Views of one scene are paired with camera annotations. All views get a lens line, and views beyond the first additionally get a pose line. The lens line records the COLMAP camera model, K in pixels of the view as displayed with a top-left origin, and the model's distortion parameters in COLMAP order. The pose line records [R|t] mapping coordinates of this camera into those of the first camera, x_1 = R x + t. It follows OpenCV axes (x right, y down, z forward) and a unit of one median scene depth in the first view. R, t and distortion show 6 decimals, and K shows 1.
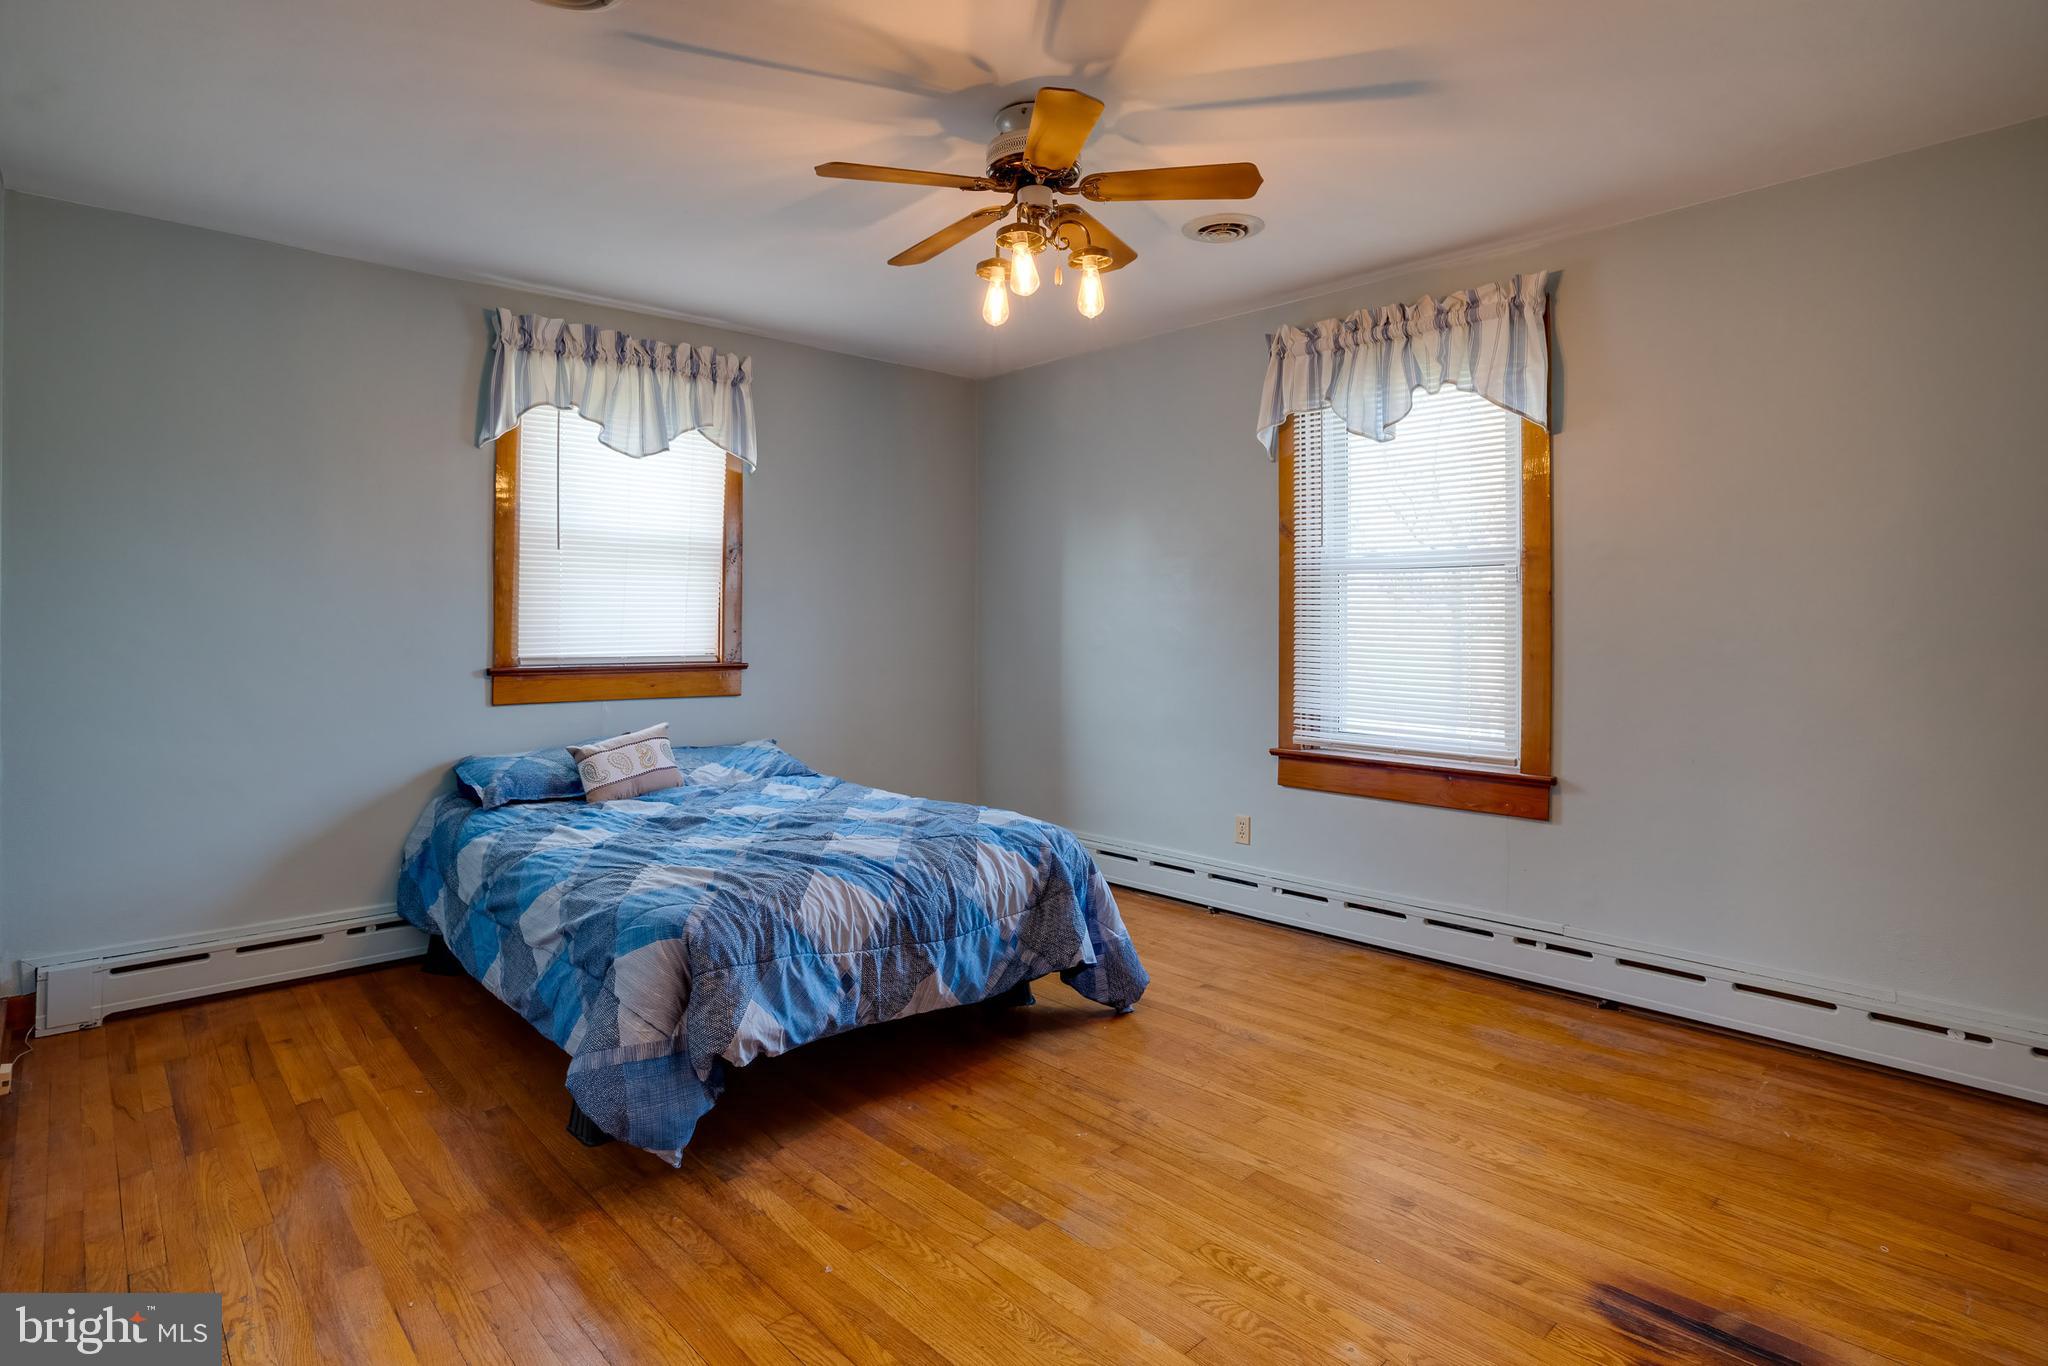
lens RADIAL K [[1049.4, 0, 1010.0], [0, 1049.4, 614.5], [0, 0, 1]] dist [-0.062193, 0.026457]
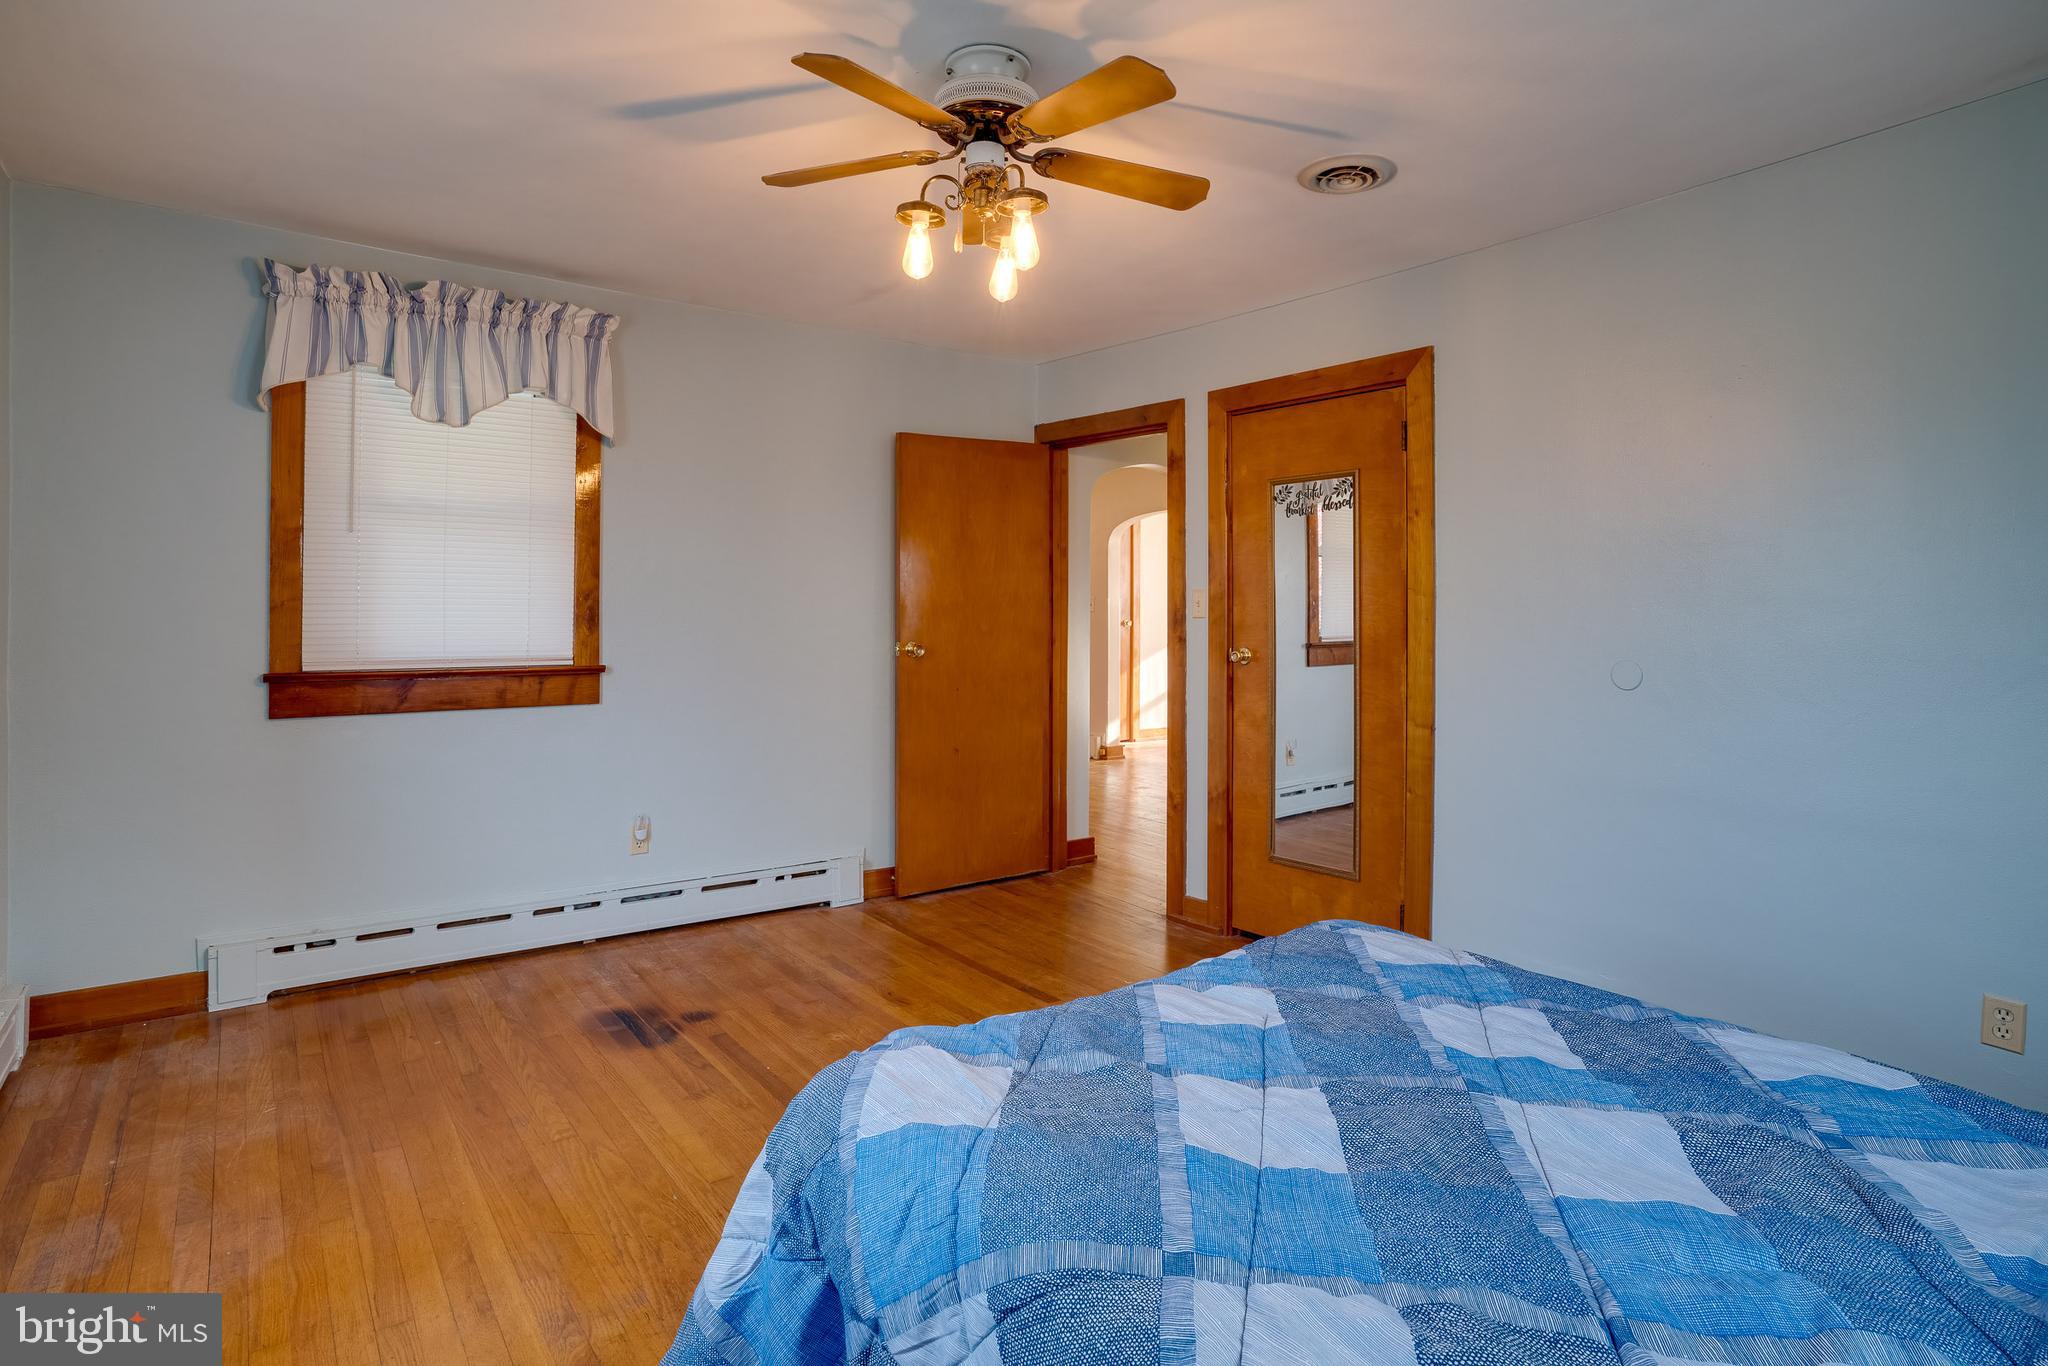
lens RADIAL K [[1049.4, 0, 1010.0], [0, 1049.4, 614.5], [0, 0, 1]] dist [-0.062193, 0.026457]
pose [[-0.995178, -0.004688, 0.097972, -0.098386], [-0.005218, 0.999973, -0.005157, 0.004276], [-0.097945, -0.005643, -0.995176, 2.116489]]
